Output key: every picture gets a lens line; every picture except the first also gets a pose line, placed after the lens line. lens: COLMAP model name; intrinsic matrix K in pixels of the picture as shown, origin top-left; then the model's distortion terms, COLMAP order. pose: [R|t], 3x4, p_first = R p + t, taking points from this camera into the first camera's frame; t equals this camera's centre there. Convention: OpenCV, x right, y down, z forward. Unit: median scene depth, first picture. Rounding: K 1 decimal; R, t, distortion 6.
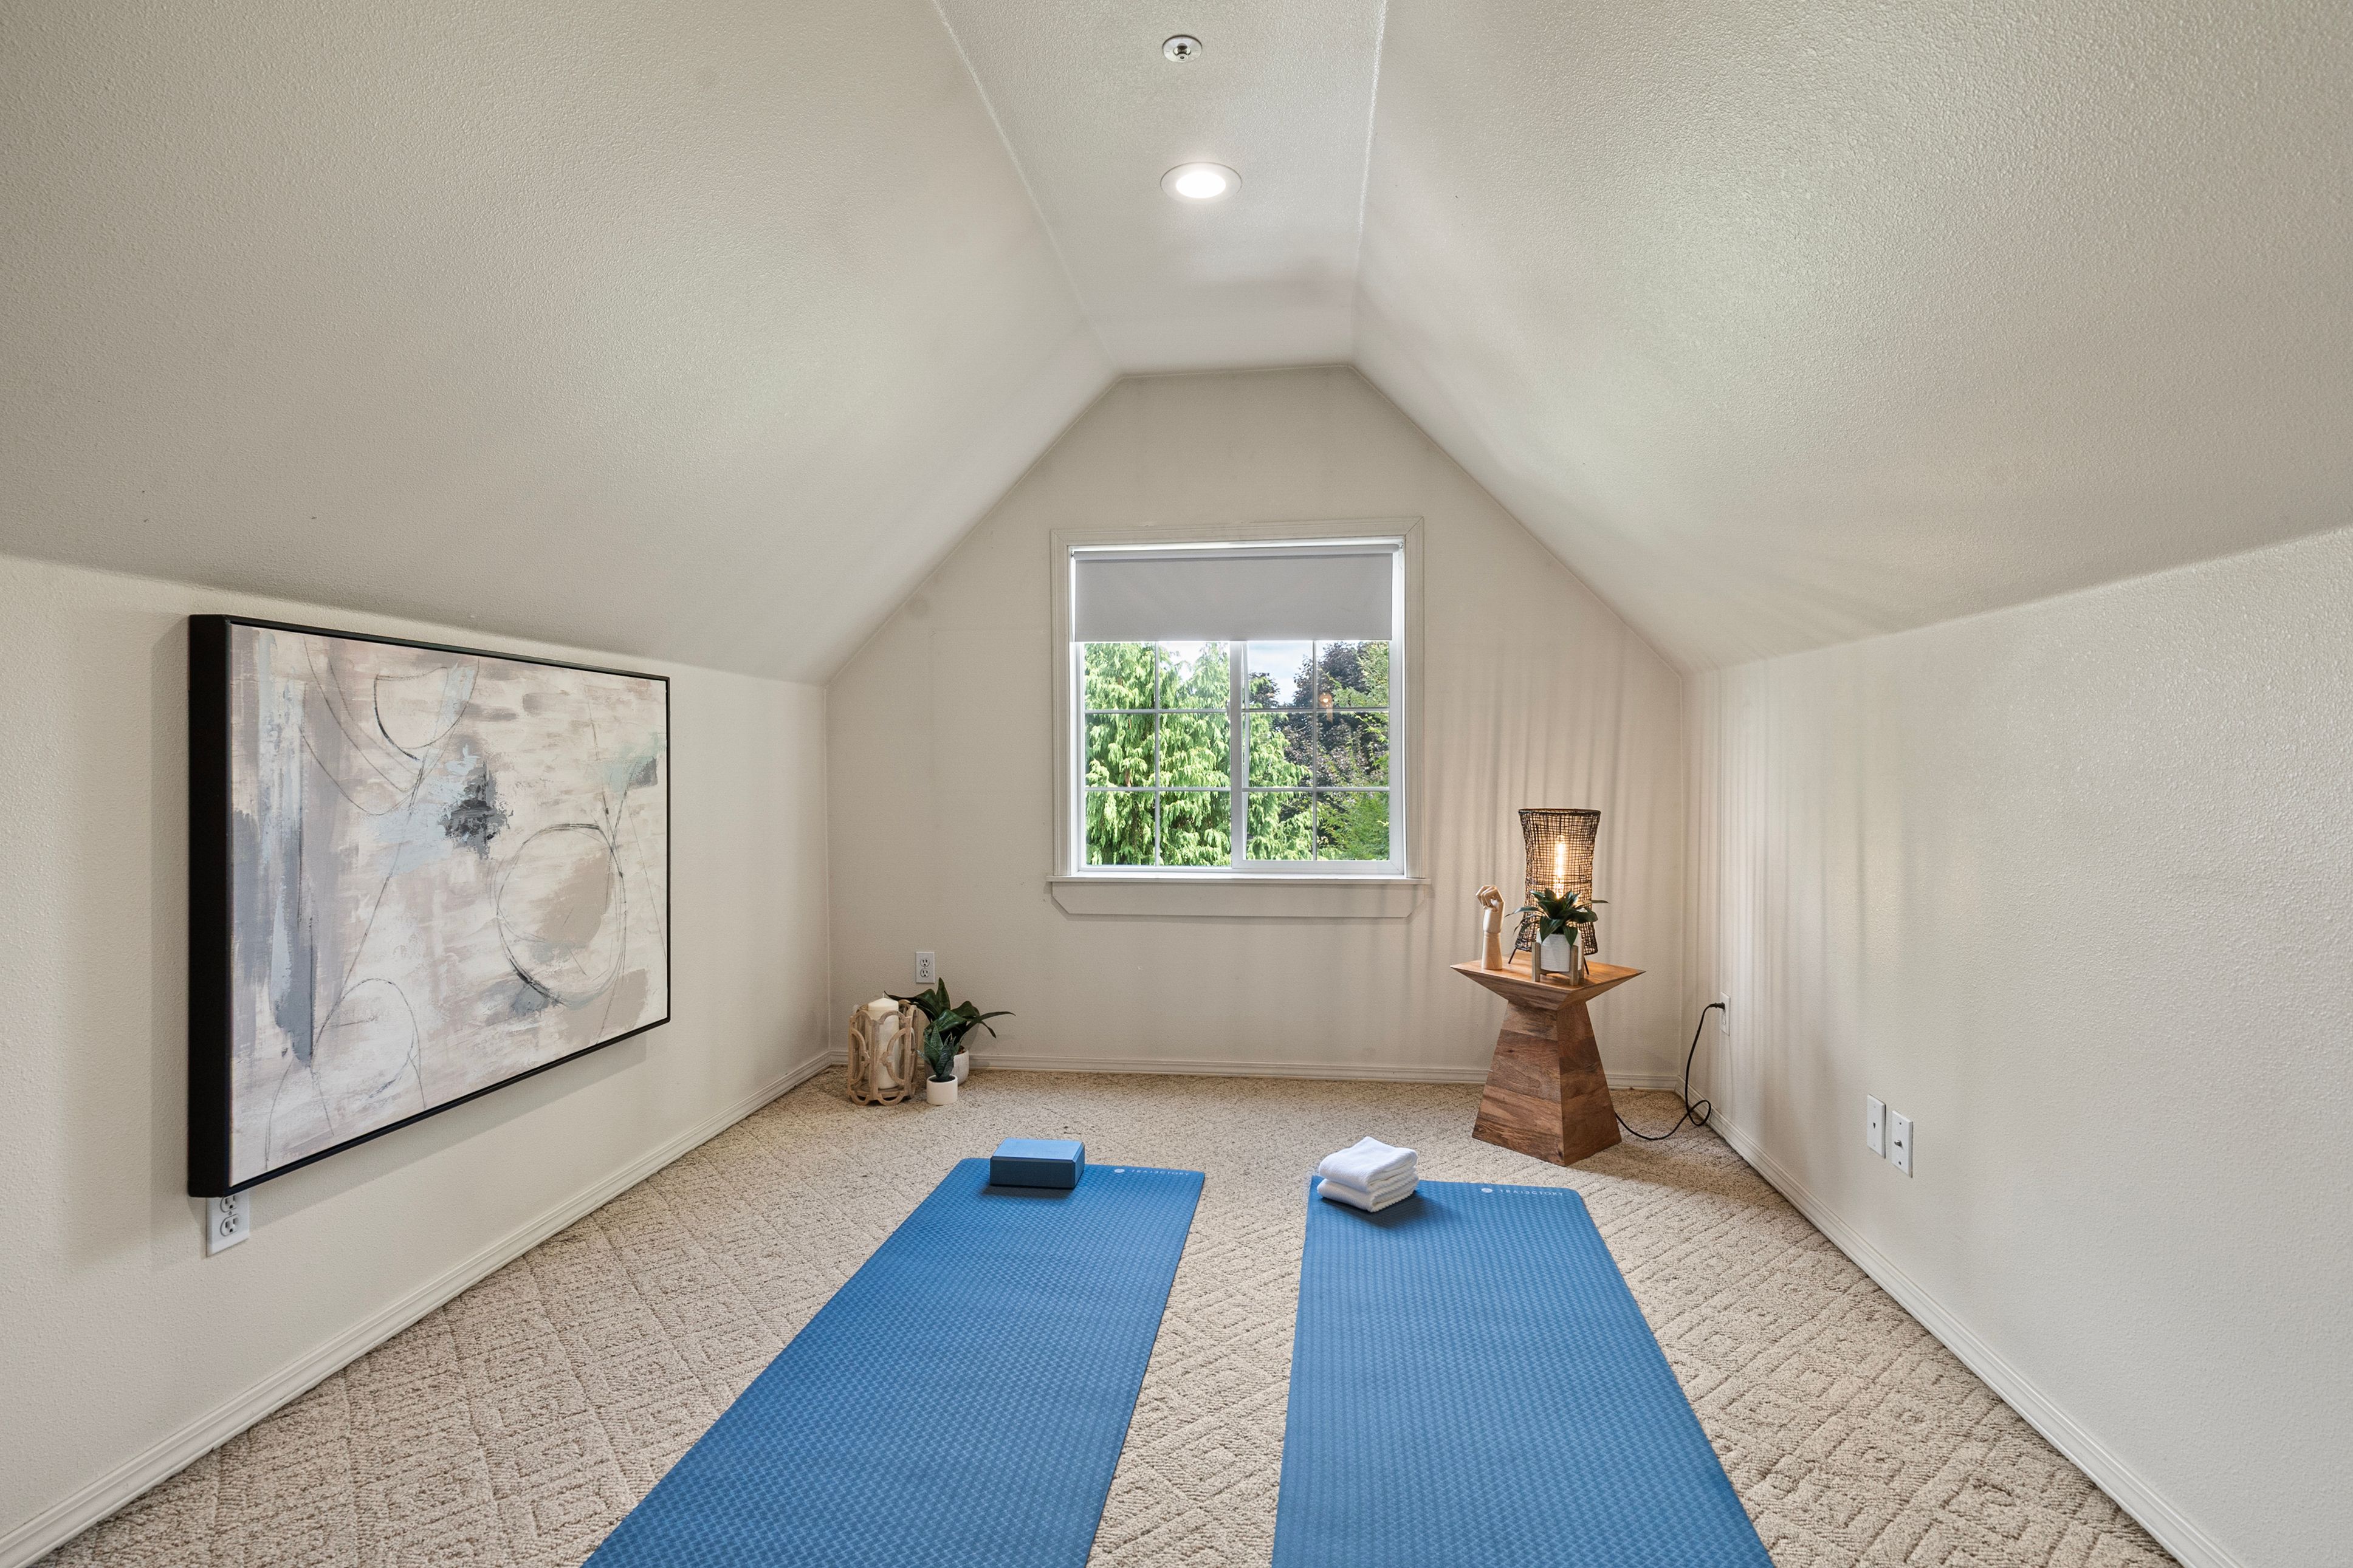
lens RADIAL K [[1137.0, 0, 1176.5], [0, 1137.0, 784.0], [0, 0, 1]] dist [-0.000860, -0.000069]
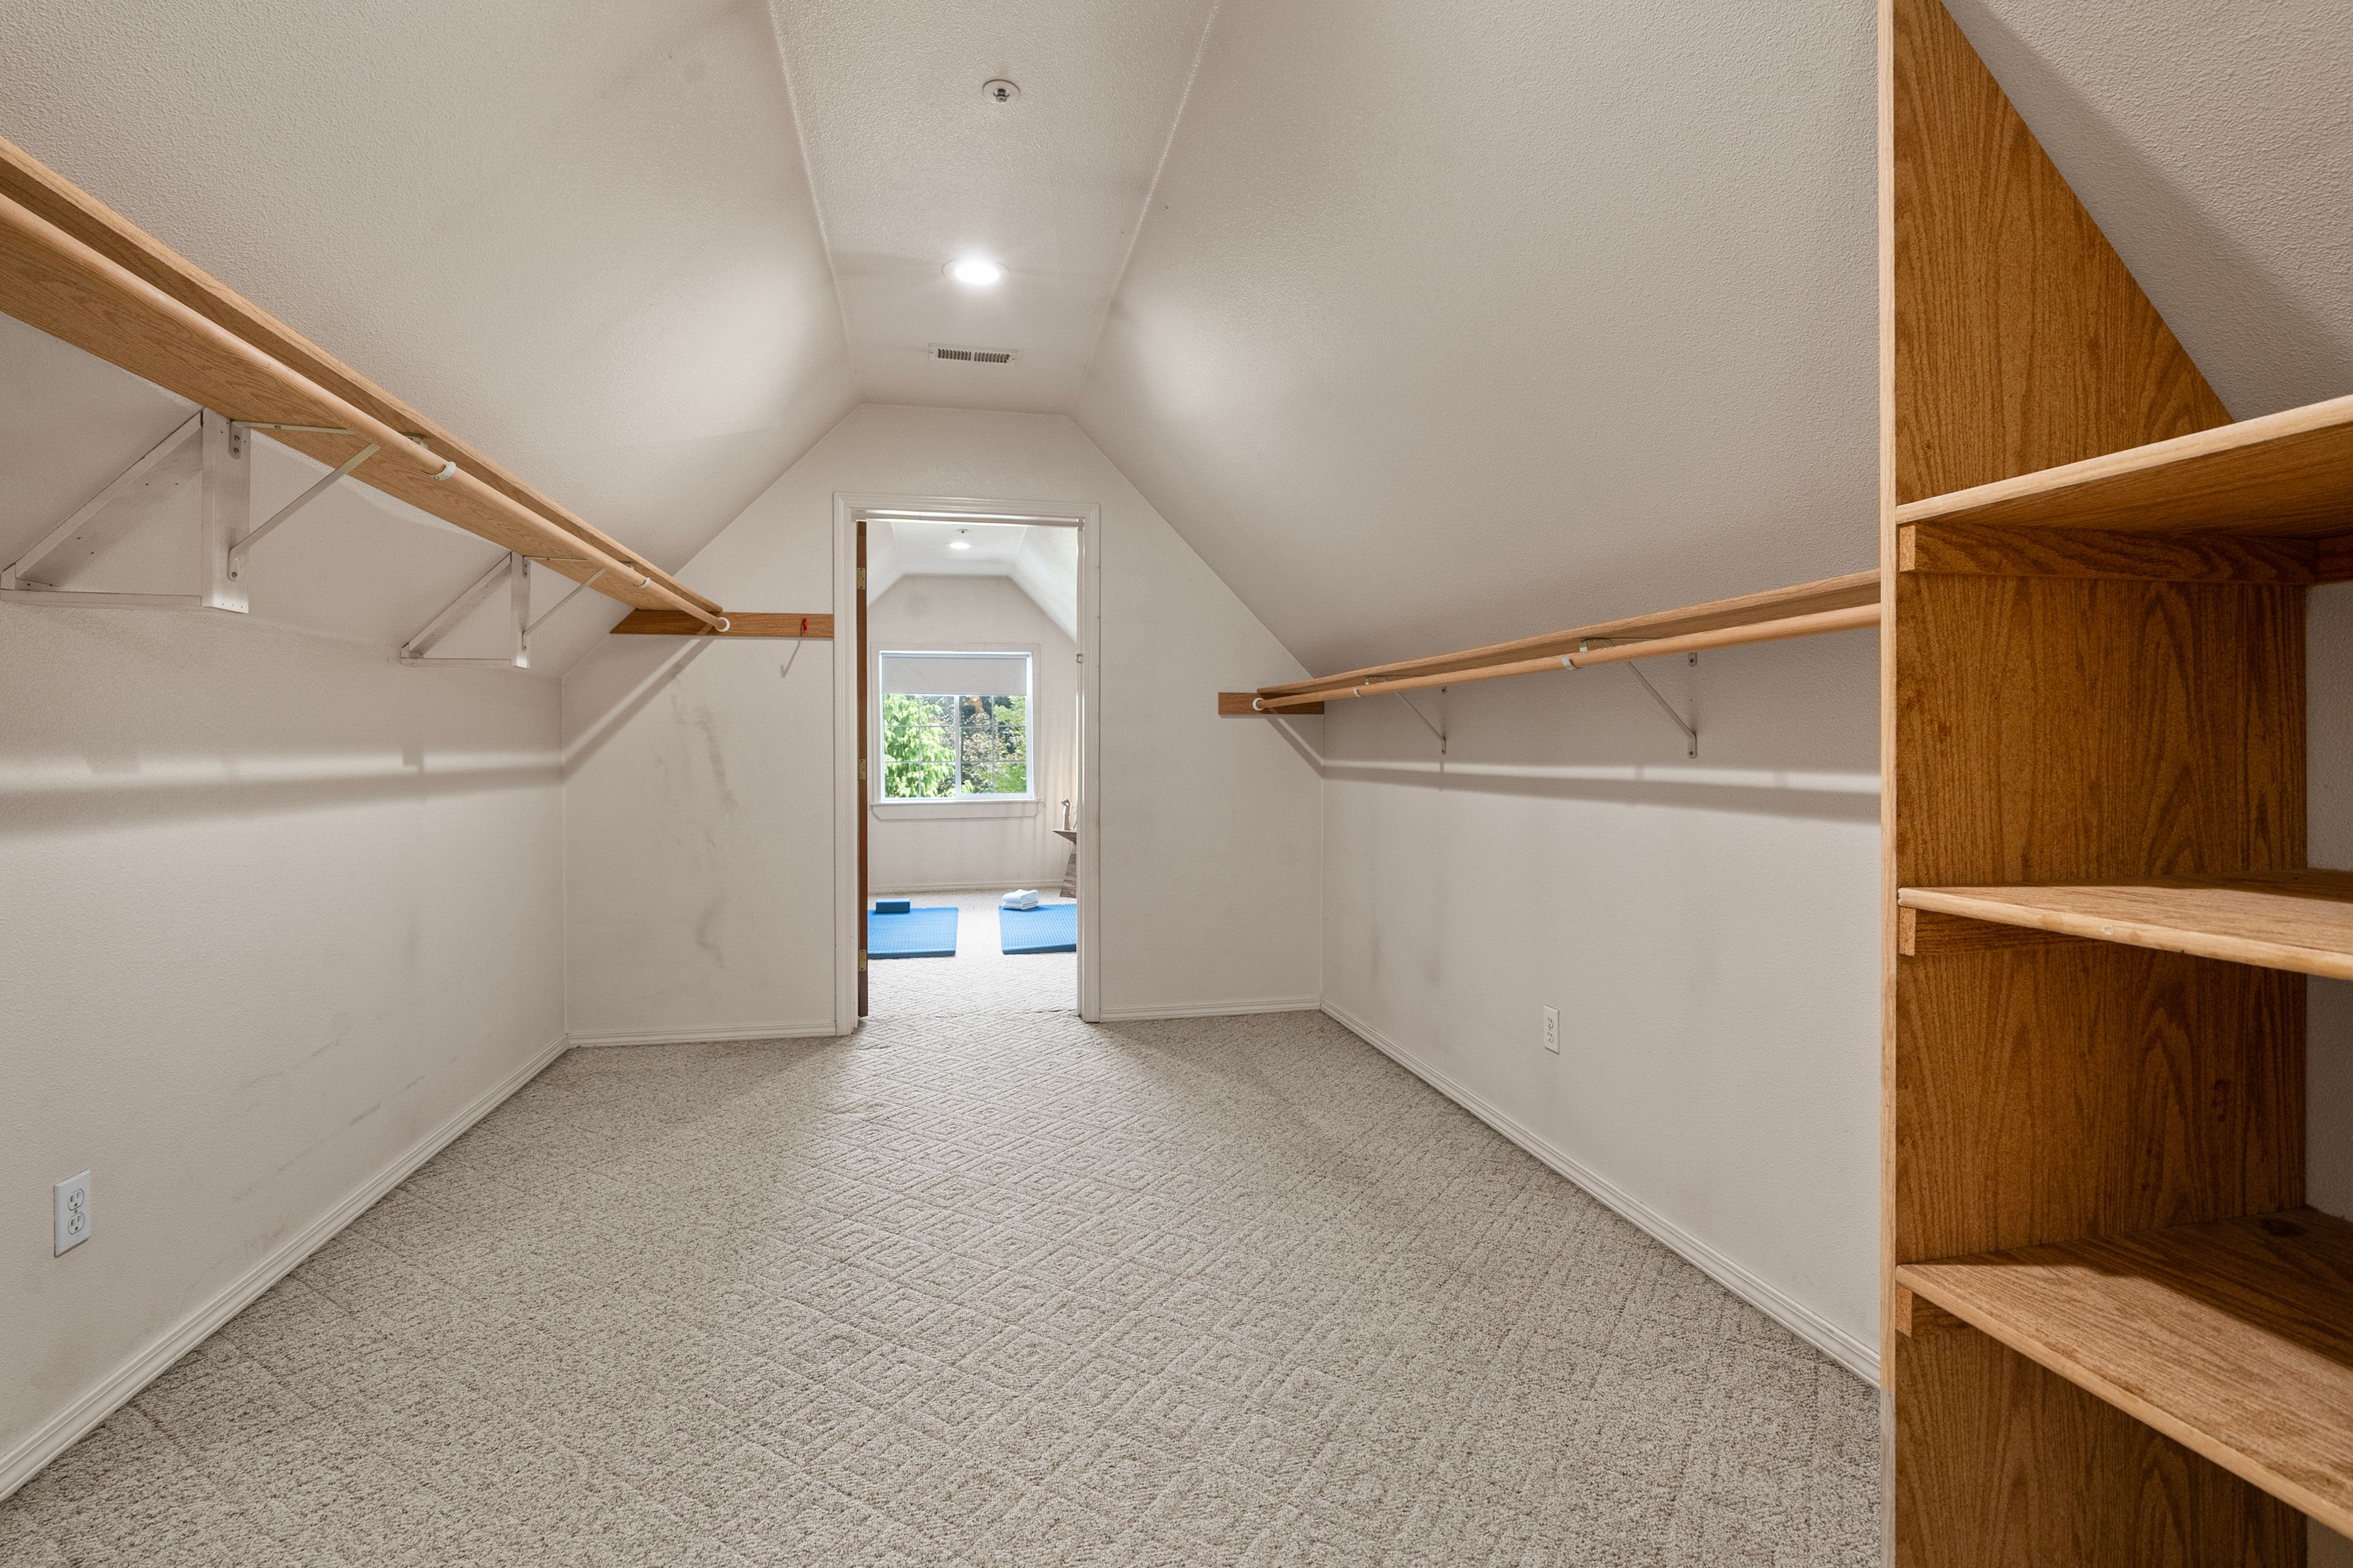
lens RADIAL K [[1055.0, 0, 1168.3], [0, 1055.0, 754.4], [0, 0, 1]] dist [0.001230, 0.000207]
pose [[0.948270, -0.006076, 0.317406, -0.220002], [0.009625, 0.999907, -0.009614, 0.013947], [-0.317319, 0.012172, 0.948241, -1.125352]]
